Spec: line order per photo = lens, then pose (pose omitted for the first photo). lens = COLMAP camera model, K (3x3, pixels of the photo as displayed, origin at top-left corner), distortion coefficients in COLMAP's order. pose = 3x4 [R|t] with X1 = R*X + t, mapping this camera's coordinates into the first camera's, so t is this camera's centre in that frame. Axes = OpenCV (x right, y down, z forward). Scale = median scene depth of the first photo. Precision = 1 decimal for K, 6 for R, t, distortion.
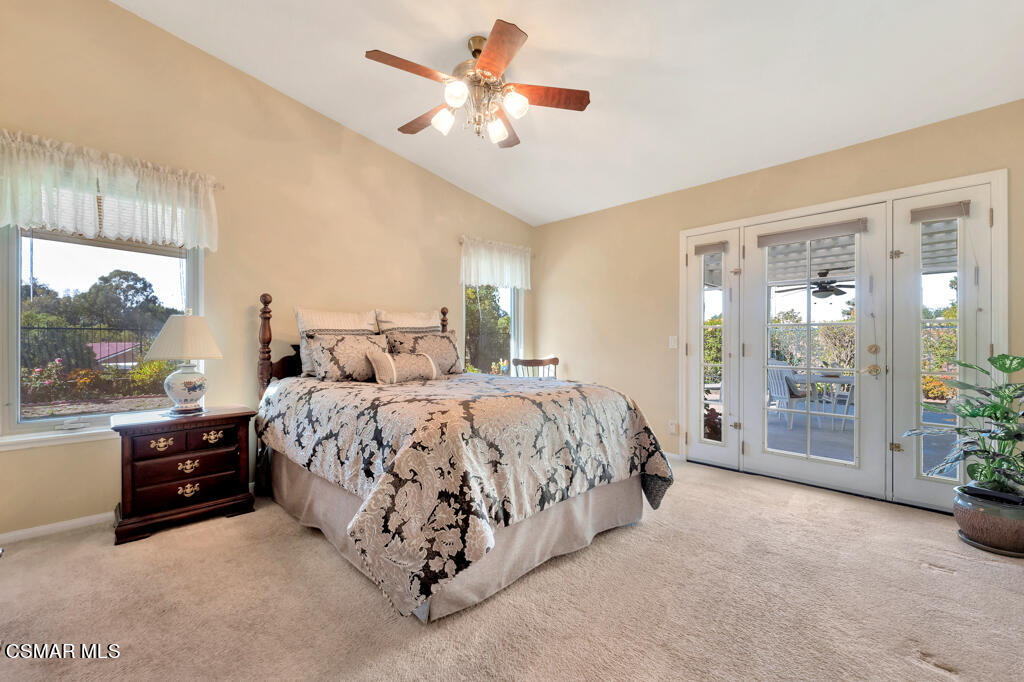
lens RADIAL K [[421.3, 0, 513.8], [0, 421.3, 341.9], [0, 0, 1]] dist [0.000724, 0.000076]
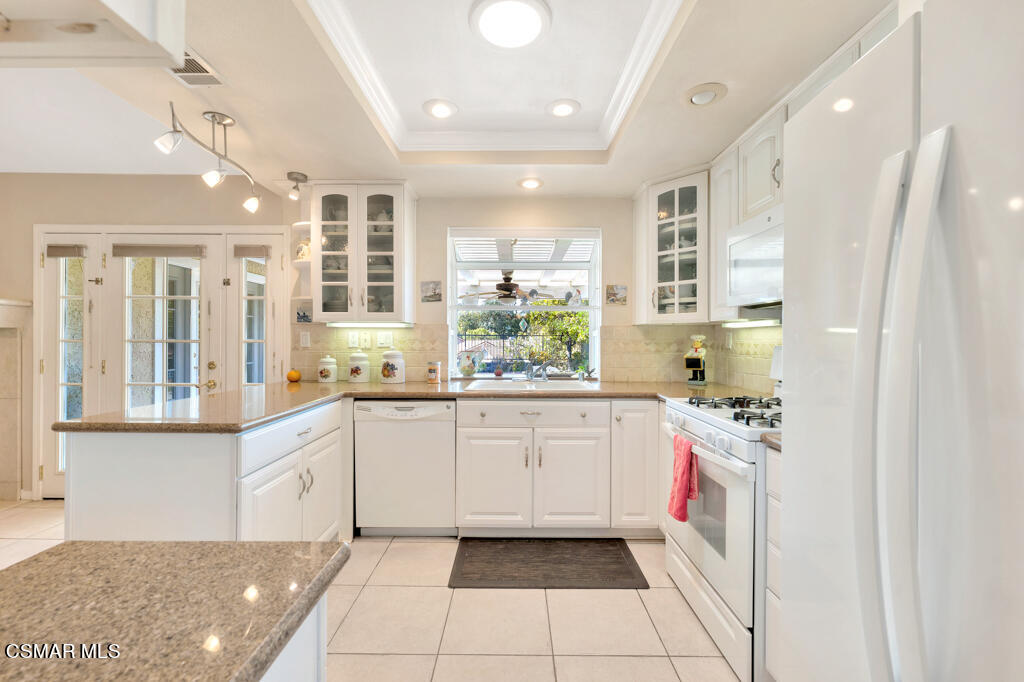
lens RADIAL K [[421.3, 0, 513.8], [0, 421.3, 341.9], [0, 0, 1]] dist [0.000724, 0.000076]
pose [[0.704085, 0.007738, 0.710074, 0.517878], [-0.012151, 0.999926, 0.001151, -0.047812], [-0.710012, -0.009439, 0.704126, -0.275925]]
